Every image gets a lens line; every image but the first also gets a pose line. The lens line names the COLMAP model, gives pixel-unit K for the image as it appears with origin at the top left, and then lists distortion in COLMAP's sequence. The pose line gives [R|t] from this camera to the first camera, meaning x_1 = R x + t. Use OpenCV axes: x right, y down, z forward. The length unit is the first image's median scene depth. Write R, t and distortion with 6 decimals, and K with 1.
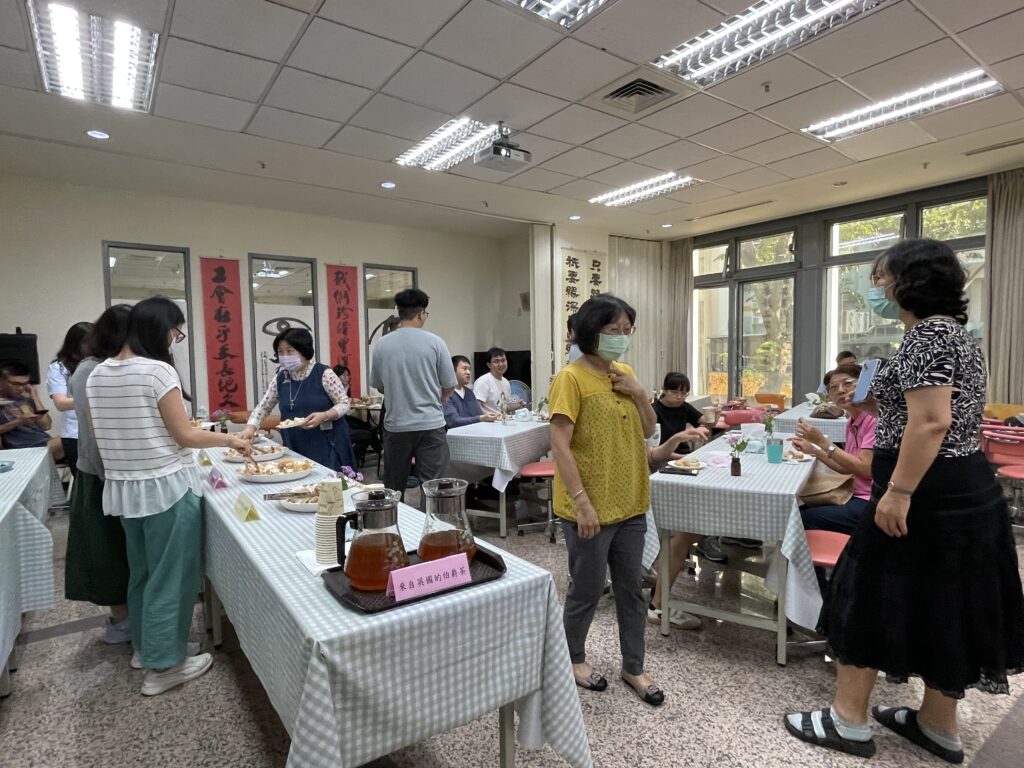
lens RADIAL K [[561.6, 0, 506.8], [0, 561.6, 388.2], [0, 0, 1]] dist [0.002472, 0.003274]
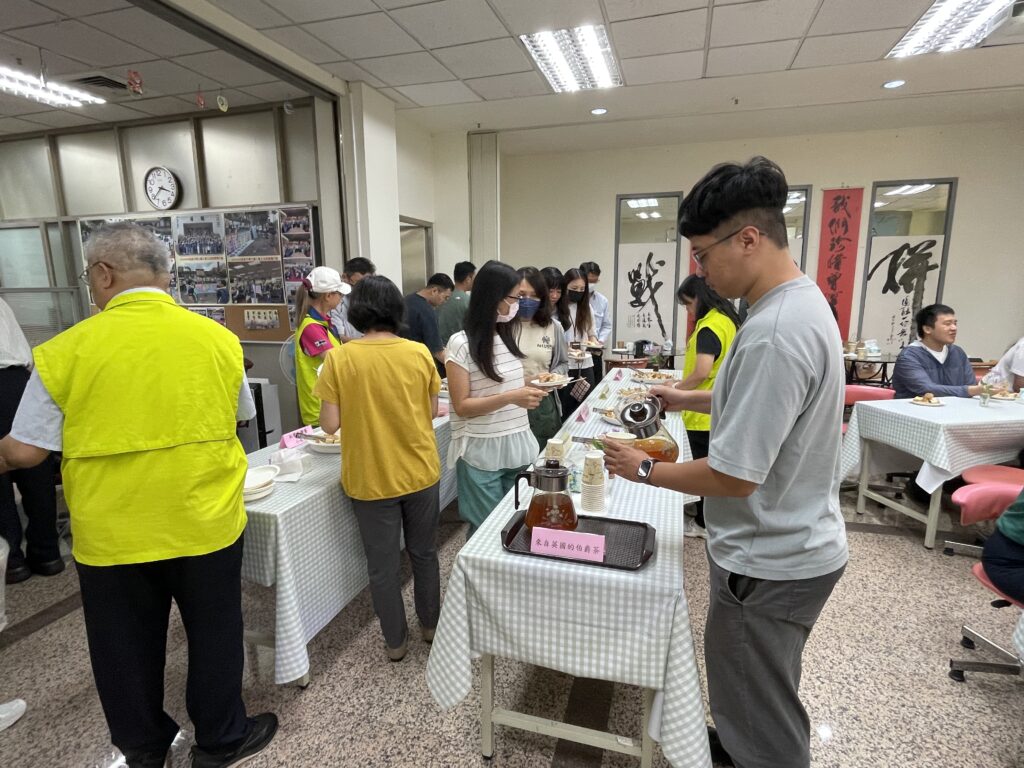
lens RADIAL K [[561.6, 0, 508.4], [0, 561.6, 387.5], [0, 0, 1]] dist [0.002472, 0.003274]
pose [[0.615173, 0.156354, -0.772732, 0.212968], [-0.049787, 0.985885, 0.159847, -0.054337], [0.786818, -0.059862, 0.614275, 0.070975]]
